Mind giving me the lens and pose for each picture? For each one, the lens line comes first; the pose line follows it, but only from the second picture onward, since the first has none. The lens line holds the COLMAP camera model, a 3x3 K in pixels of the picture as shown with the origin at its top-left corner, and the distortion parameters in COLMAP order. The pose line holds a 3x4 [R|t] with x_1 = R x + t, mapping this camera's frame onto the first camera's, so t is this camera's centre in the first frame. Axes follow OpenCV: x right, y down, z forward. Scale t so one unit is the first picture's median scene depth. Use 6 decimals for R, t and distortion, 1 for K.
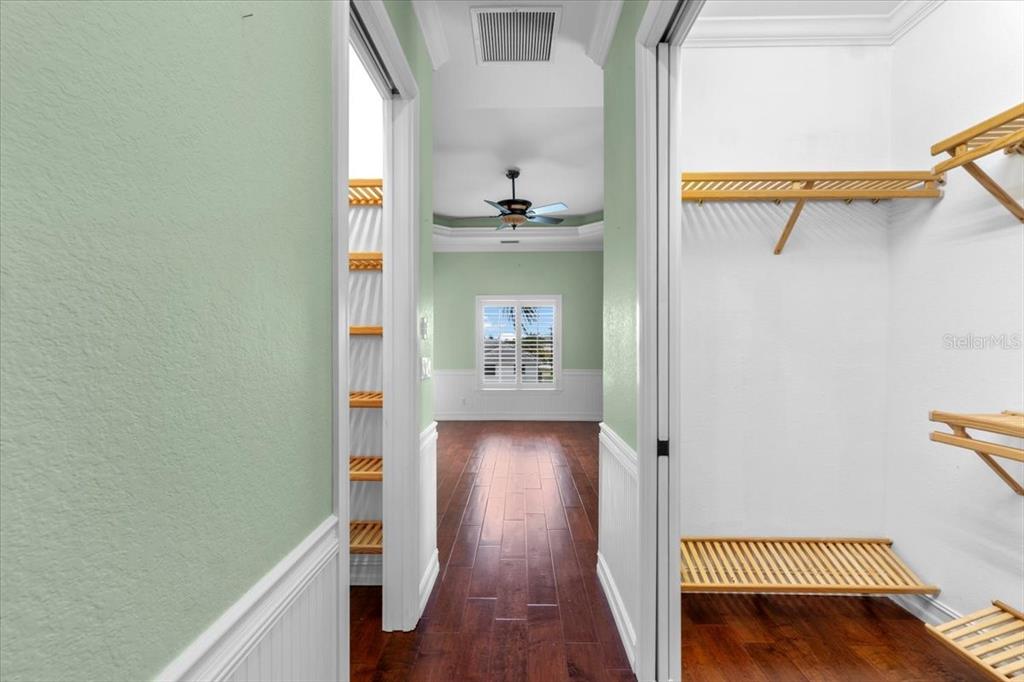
lens RADIAL K [[445.0, 0, 514.0], [0, 445.0, 342.8], [0, 0, 1]] dist [-0.003825, -0.000396]
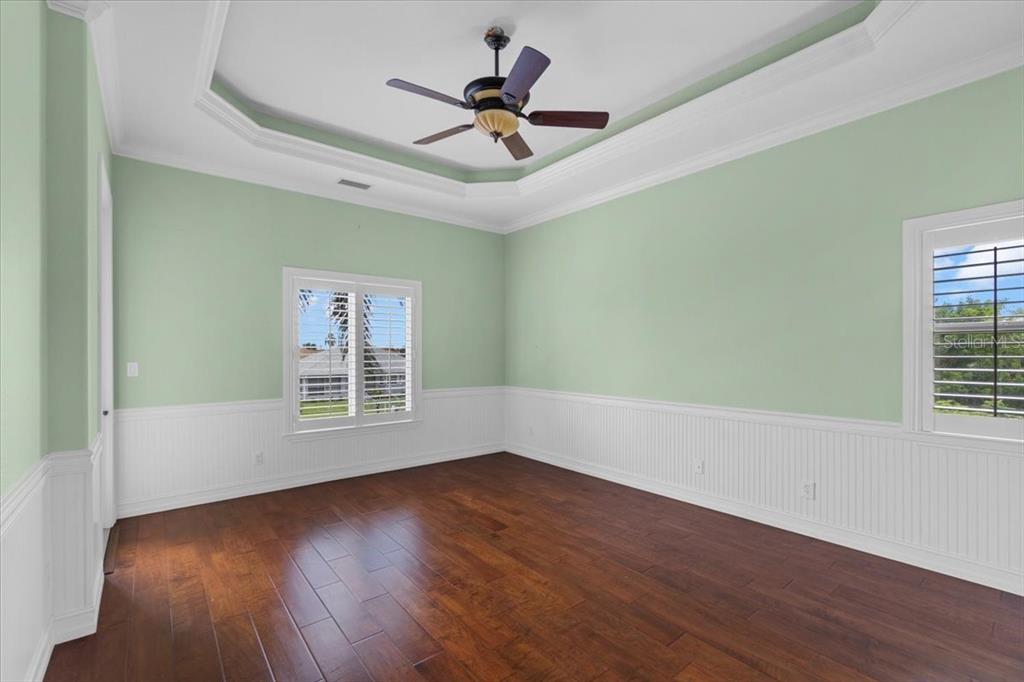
lens RADIAL K [[445.0, 0, 505.3], [0, 445.0, 347.4], [0, 0, 1]] dist [-0.003825, -0.000396]
pose [[0.767153, 0.004867, 0.641445, -0.252929], [0.001294, 0.999957, -0.009135, 0.001040], [-0.641462, 0.007838, 0.767114, 0.426765]]
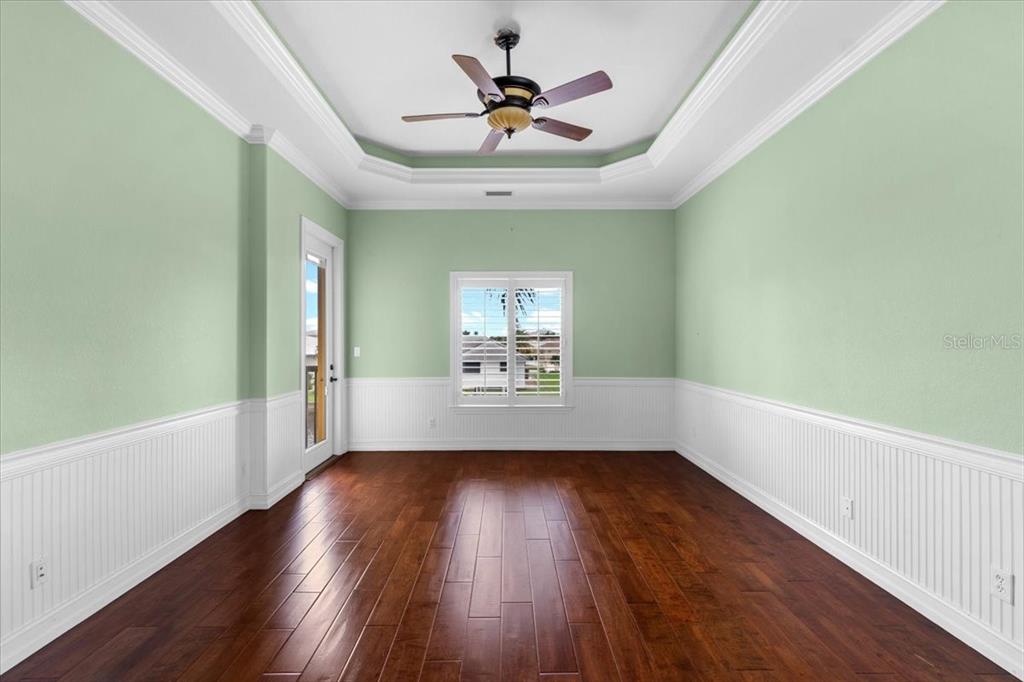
lens RADIAL K [[445.0, 0, 511.6], [0, 445.0, 335.8], [0, 0, 1]] dist [-0.003825, -0.000396]
pose [[0.999620, -0.000678, 0.027549, -0.009341], [0.000880, 0.999973, -0.007312, -0.000217], [-0.027544, 0.007334, 0.999594, 0.324456]]
